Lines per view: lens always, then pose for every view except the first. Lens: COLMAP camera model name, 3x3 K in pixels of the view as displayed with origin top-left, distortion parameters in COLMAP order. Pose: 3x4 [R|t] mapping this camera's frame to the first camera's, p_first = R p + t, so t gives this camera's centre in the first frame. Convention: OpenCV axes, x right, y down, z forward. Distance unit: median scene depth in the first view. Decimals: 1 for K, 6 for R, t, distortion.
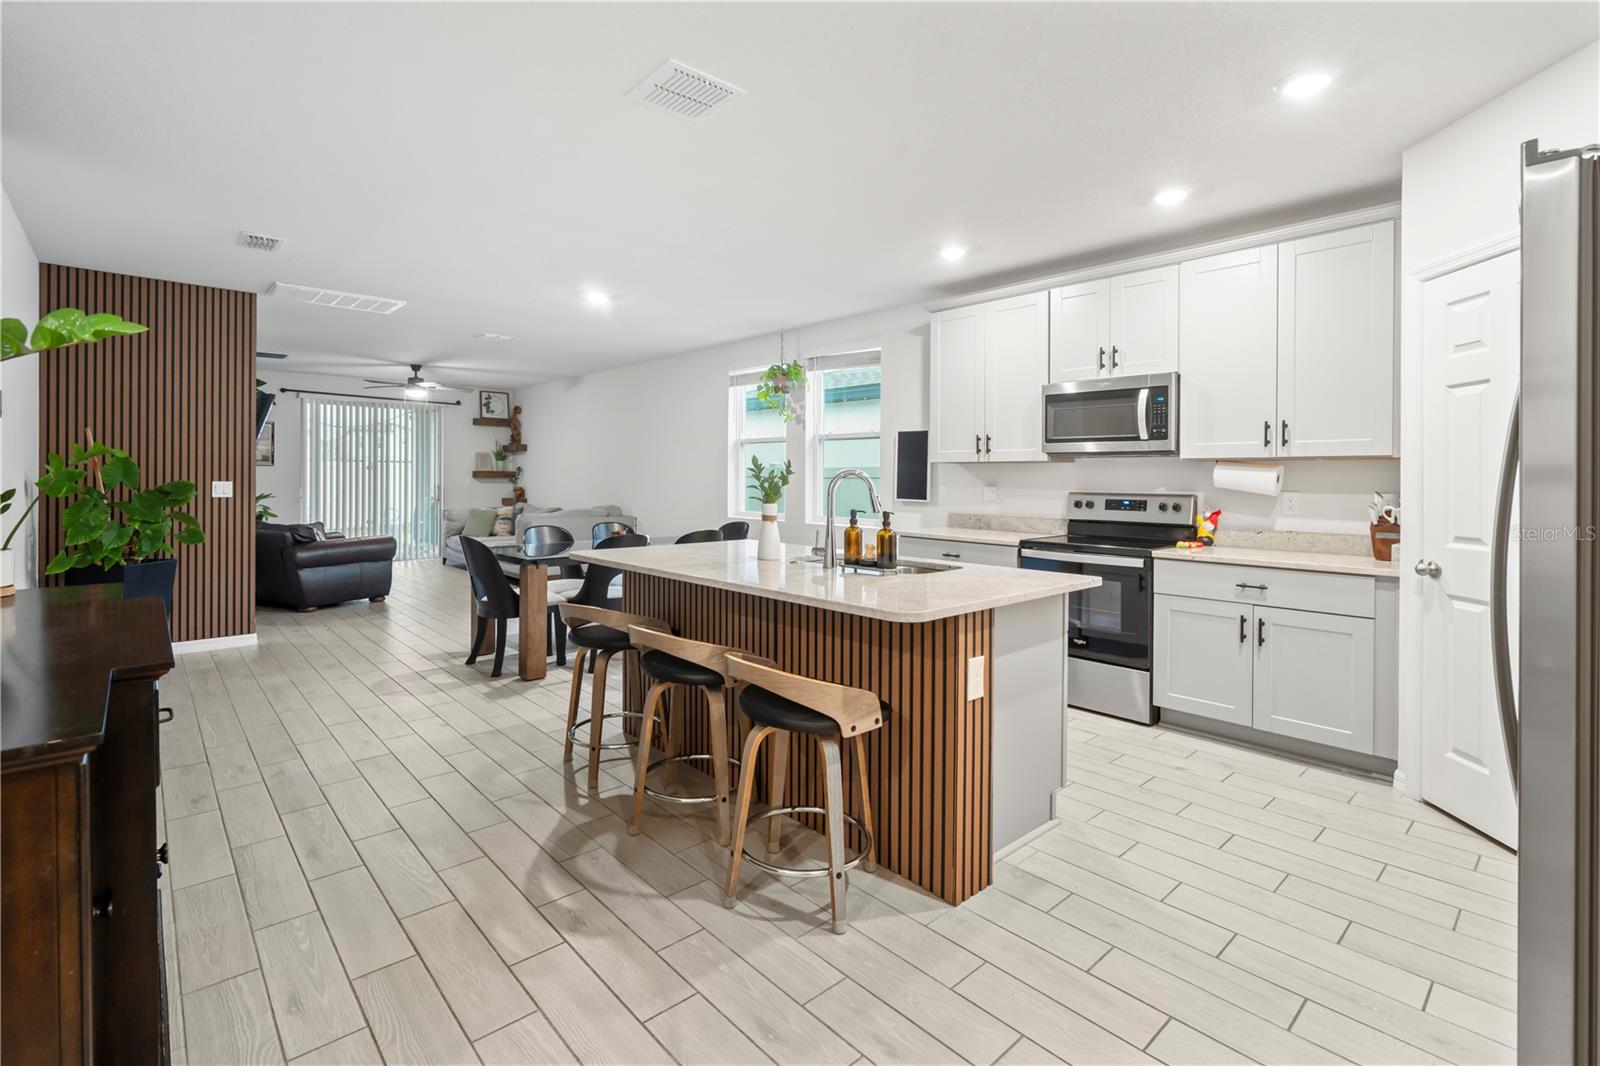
lens RADIAL K [[731.3, 0, 798.0], [0, 731.3, 480.4], [0, 0, 1]] dist [-0.004627, 0.001347]
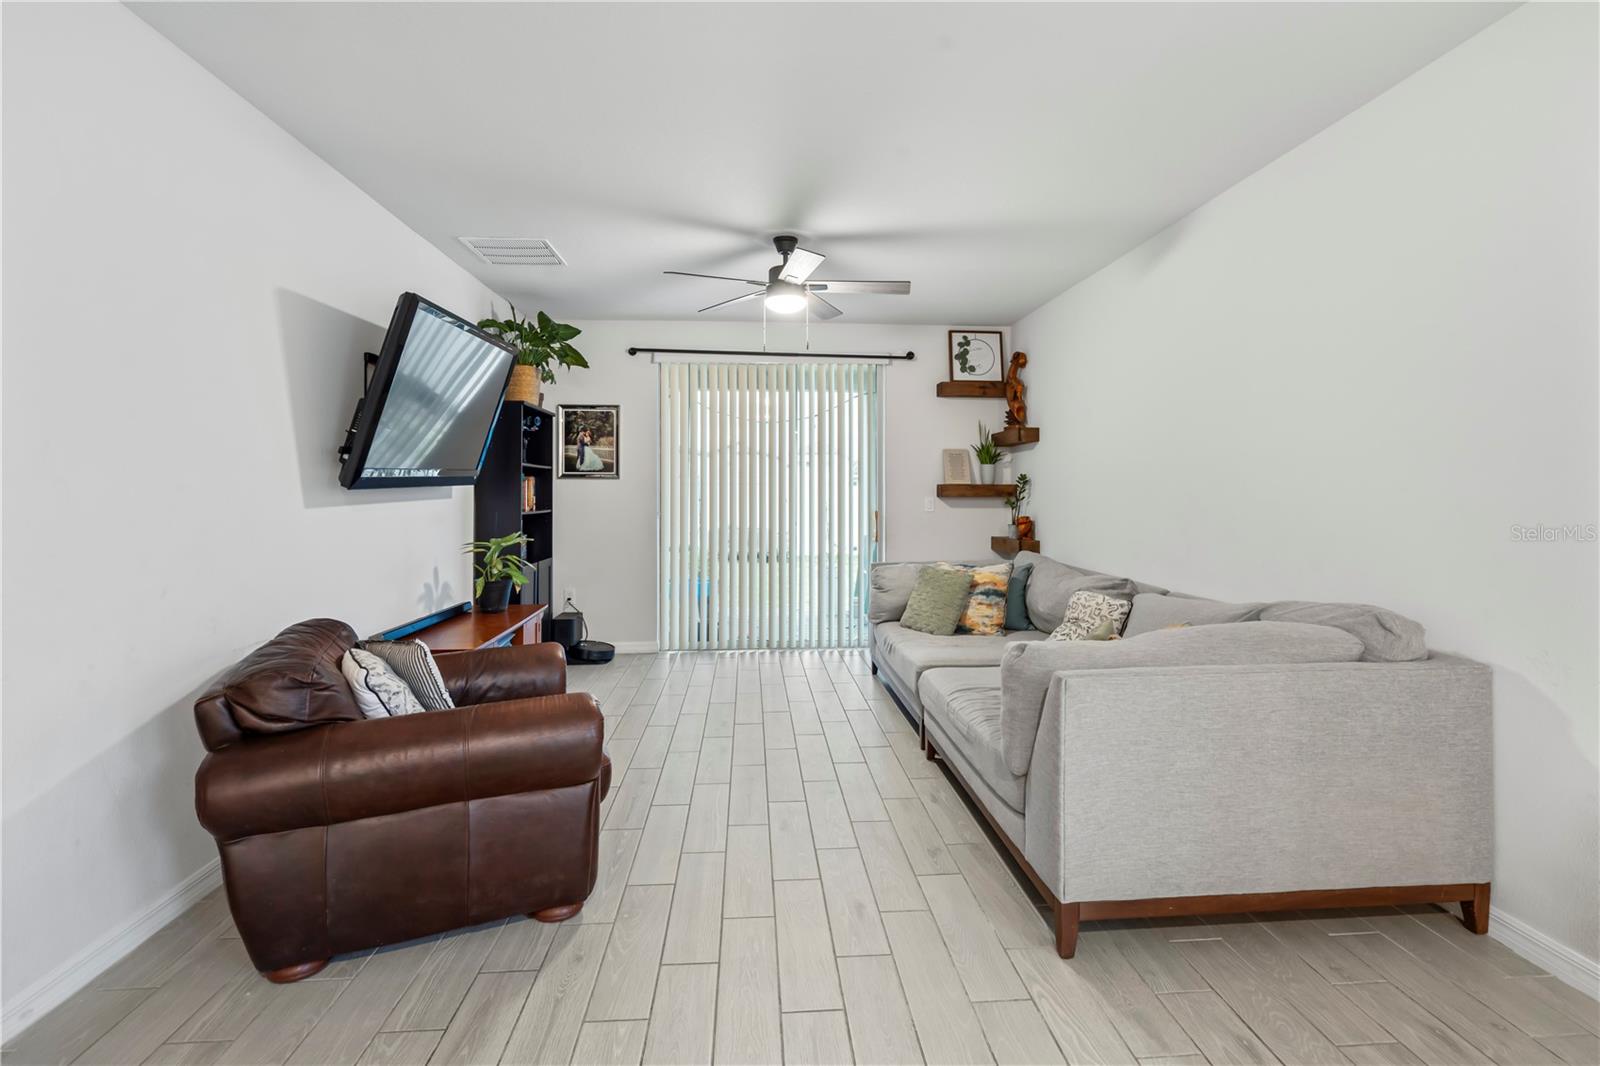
lens RADIAL K [[731.3, 0, 792.4], [0, 731.3, 485.9], [0, 0, 1]] dist [-0.004627, 0.001347]
pose [[0.779484, -0.011519, -0.626316, -0.426478], [0.000789, 0.999848, -0.017407, -0.006436], [0.626421, 0.013074, 0.779375, 1.135390]]
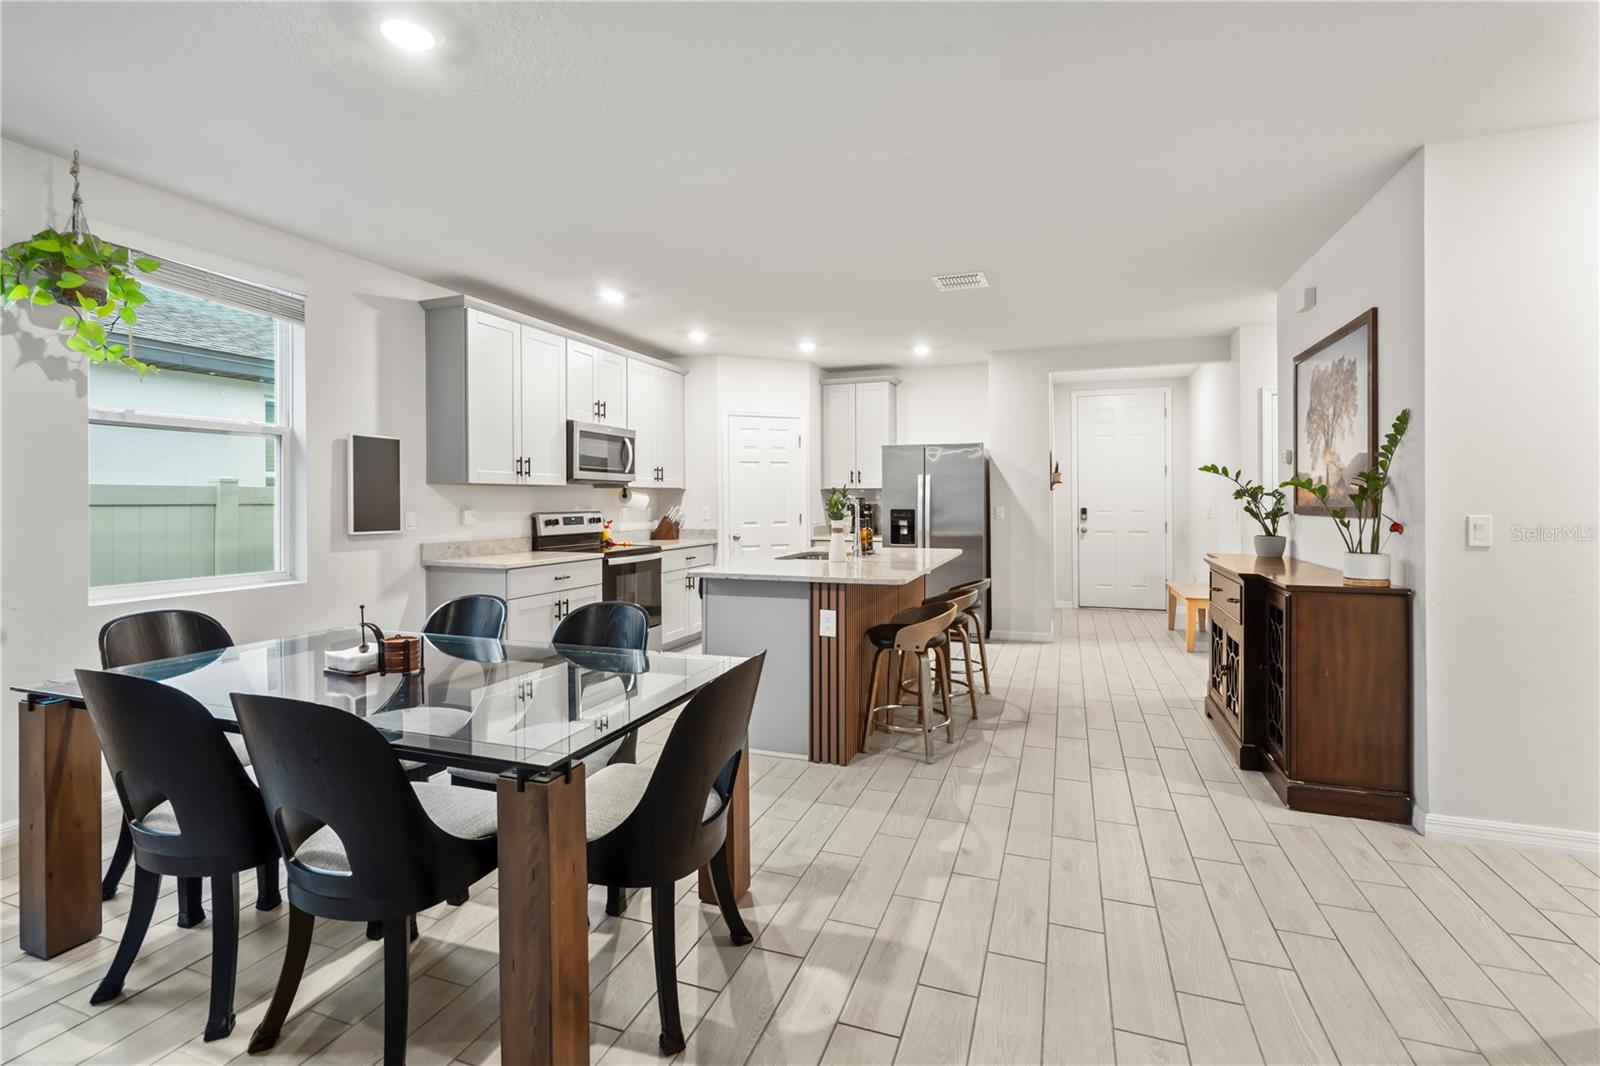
lens RADIAL K [[731.3, 0, 796.4], [0, 731.3, 493.0], [0, 0, 1]] dist [-0.004627, 0.001347]
pose [[-0.461975, 0.002133, 0.886890, -0.721943], [0.003255, 0.999994, -0.000710, -0.010639], [-0.886887, 0.002558, -0.461980, 1.020796]]
